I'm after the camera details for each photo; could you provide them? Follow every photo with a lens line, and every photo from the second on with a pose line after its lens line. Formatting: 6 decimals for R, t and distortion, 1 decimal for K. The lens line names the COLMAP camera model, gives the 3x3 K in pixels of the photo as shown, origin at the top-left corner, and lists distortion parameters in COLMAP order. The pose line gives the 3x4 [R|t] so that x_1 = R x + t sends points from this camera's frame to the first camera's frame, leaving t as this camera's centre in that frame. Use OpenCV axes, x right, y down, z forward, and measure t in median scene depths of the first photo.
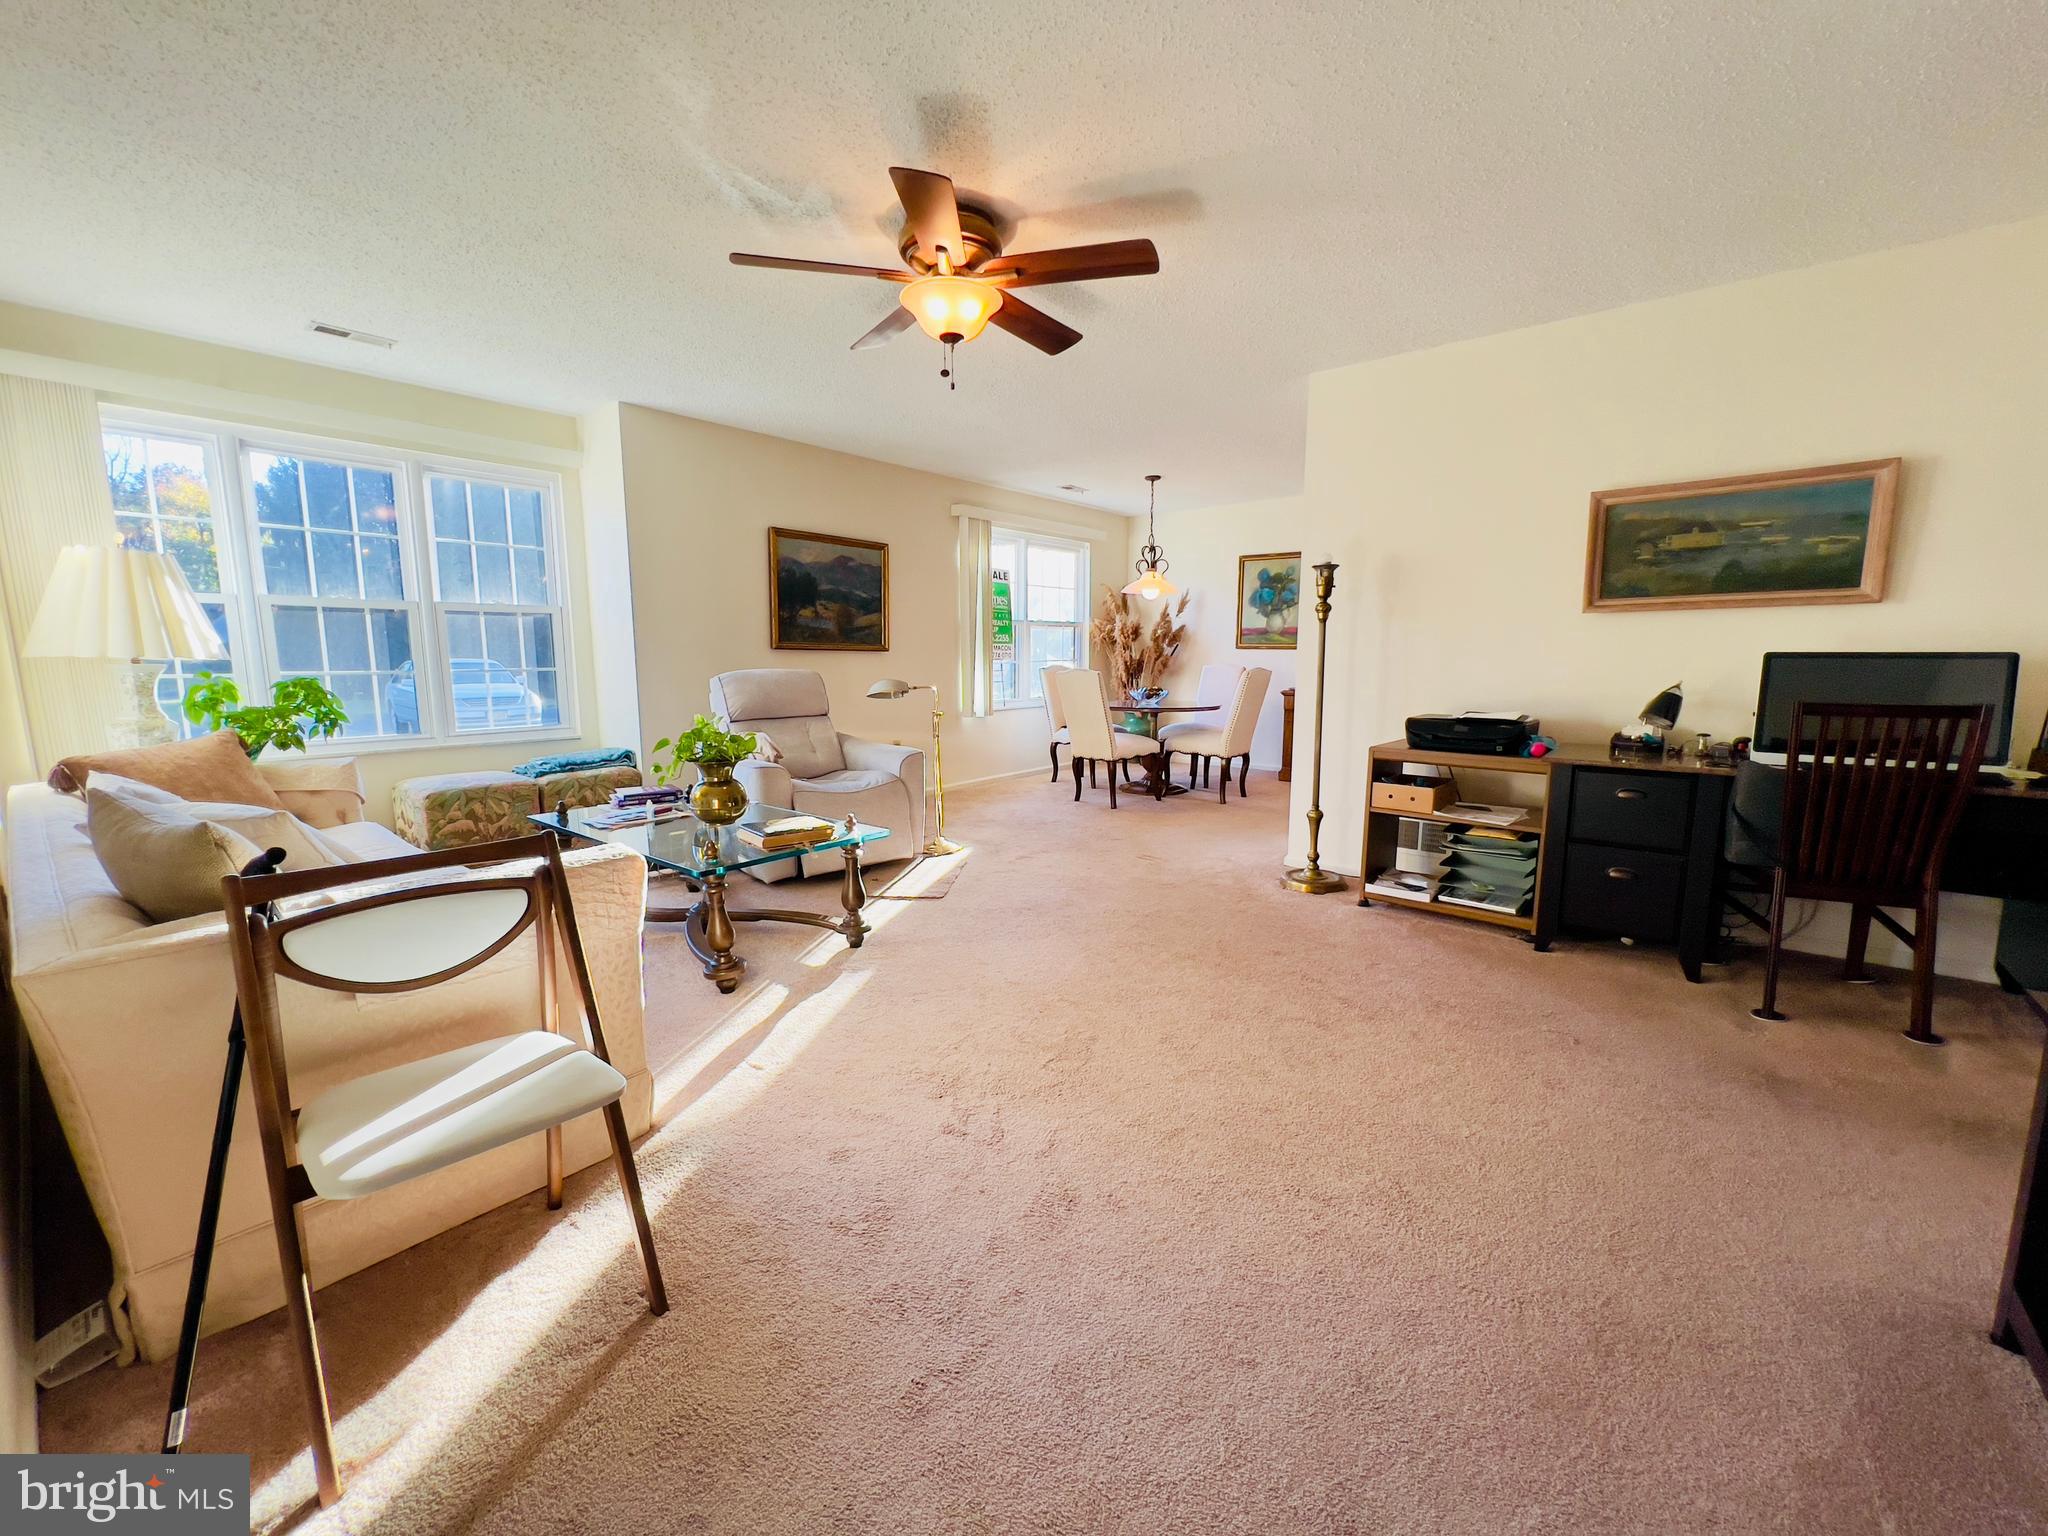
lens RADIAL K [[823.8, 0, 1024.4], [0, 823.8, 771.3], [0, 0, 1]] dist [-0.001369, -0.000114]
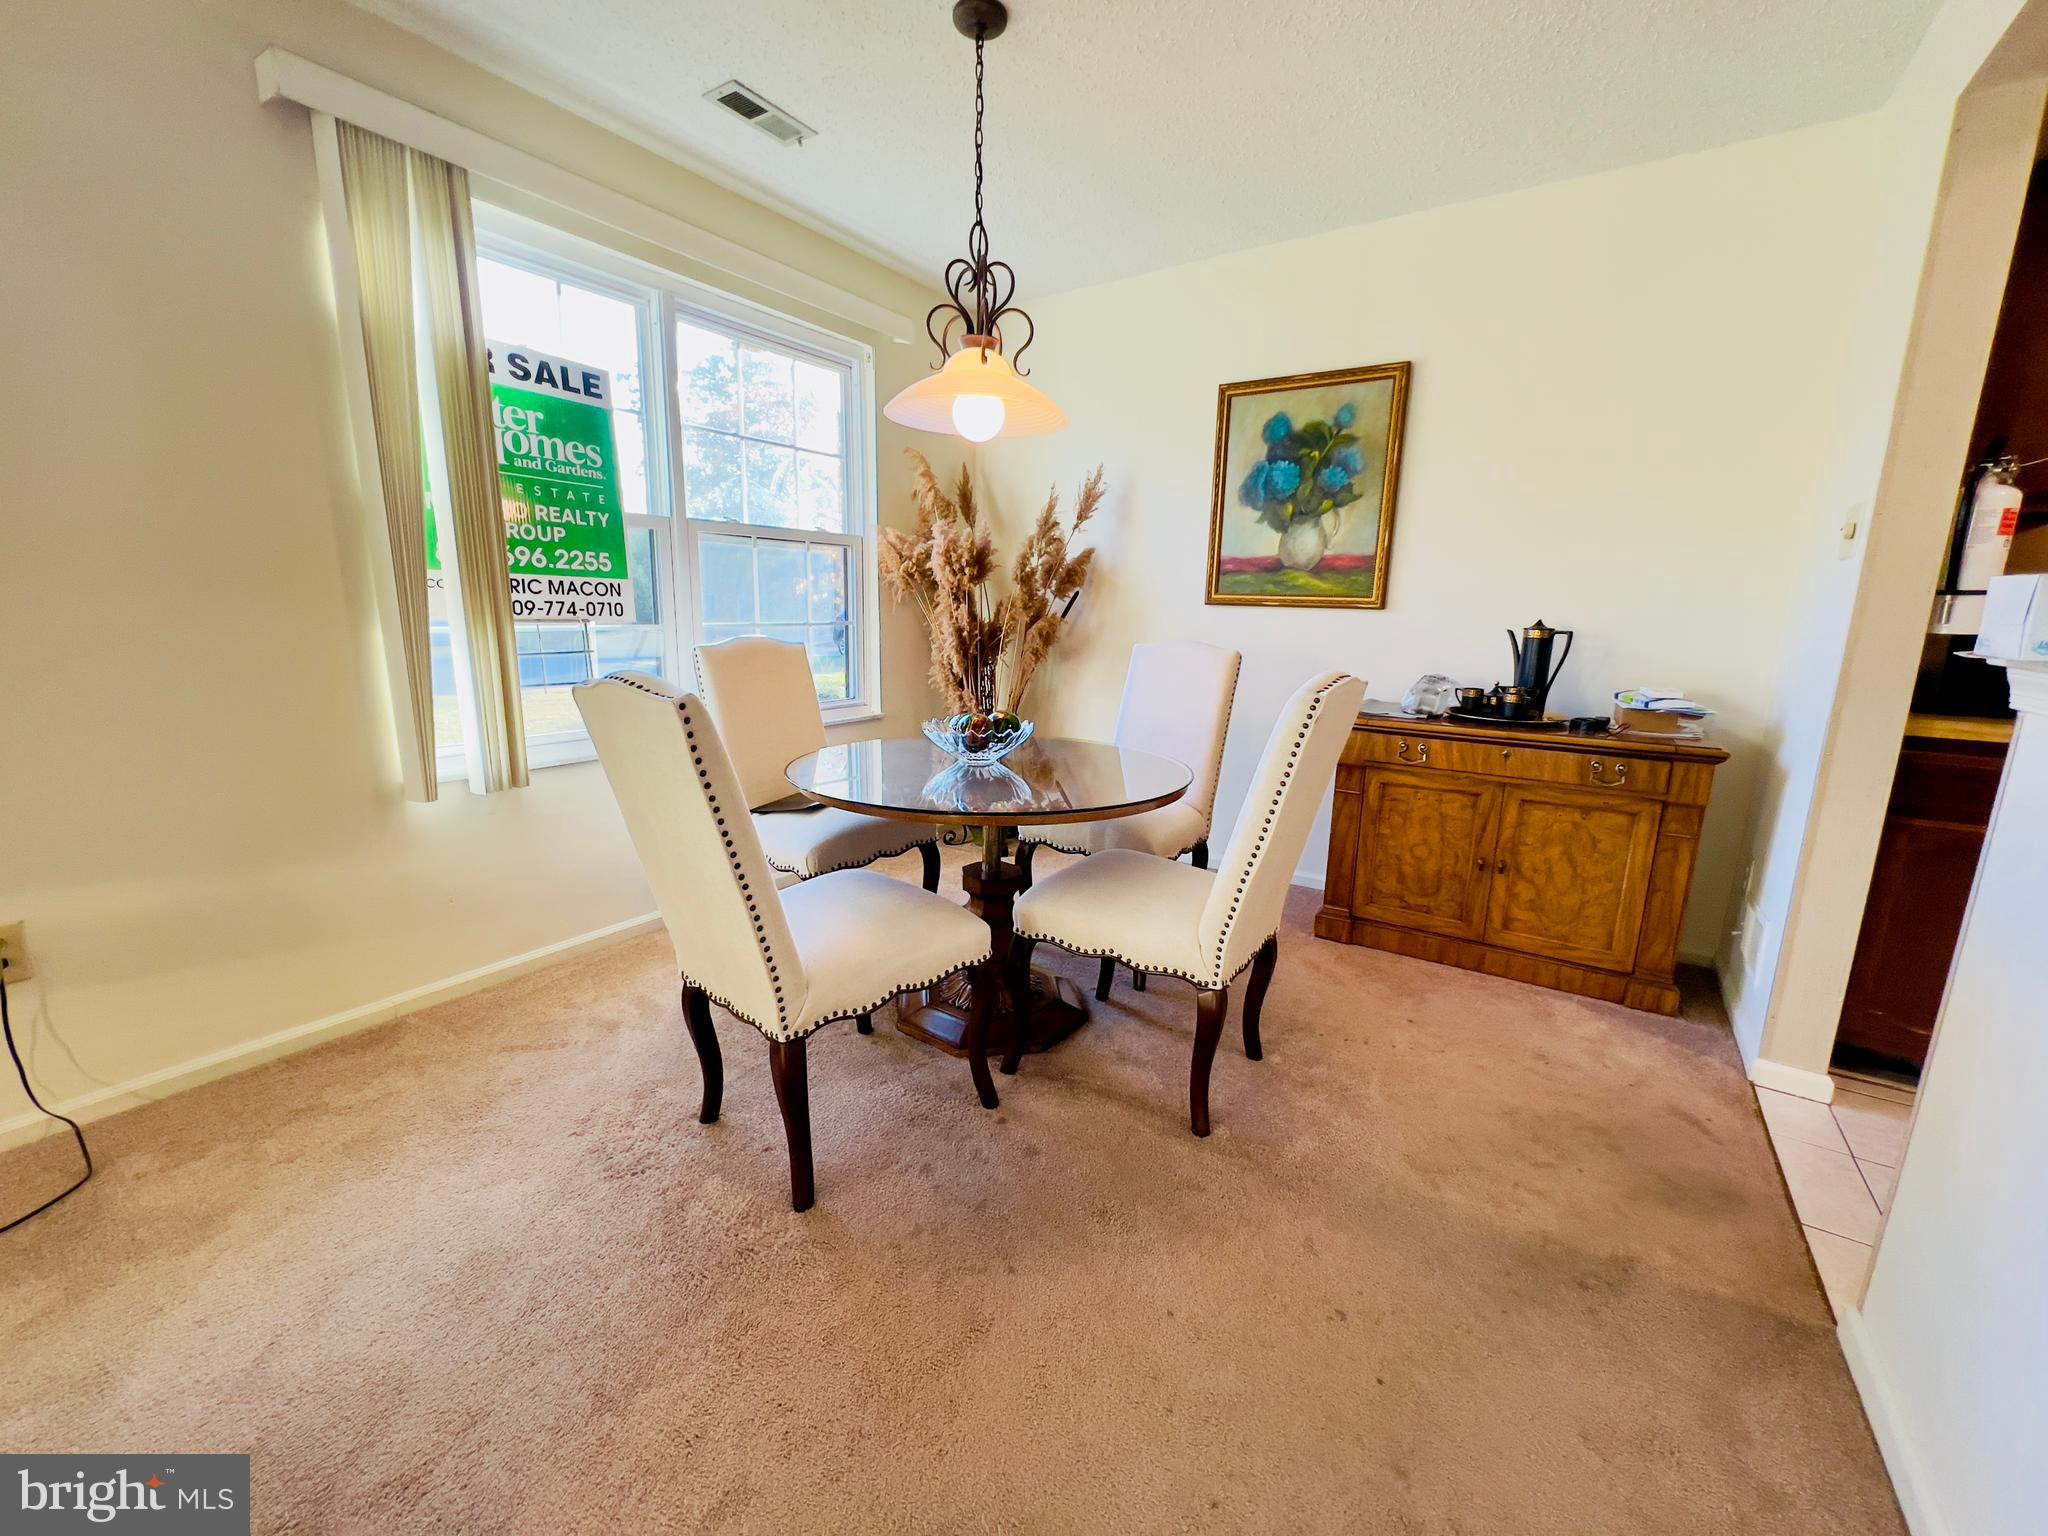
lens RADIAL K [[823.8, 0, 1026.5], [0, 823.8, 767.7], [0, 0, 1]] dist [-0.001369, -0.000114]
pose [[0.995089, 0.000345, 0.098988, 0.116652], [-0.005467, 0.998659, 0.051482, -0.083162], [-0.098838, -0.051770, 0.993756, 0.562597]]
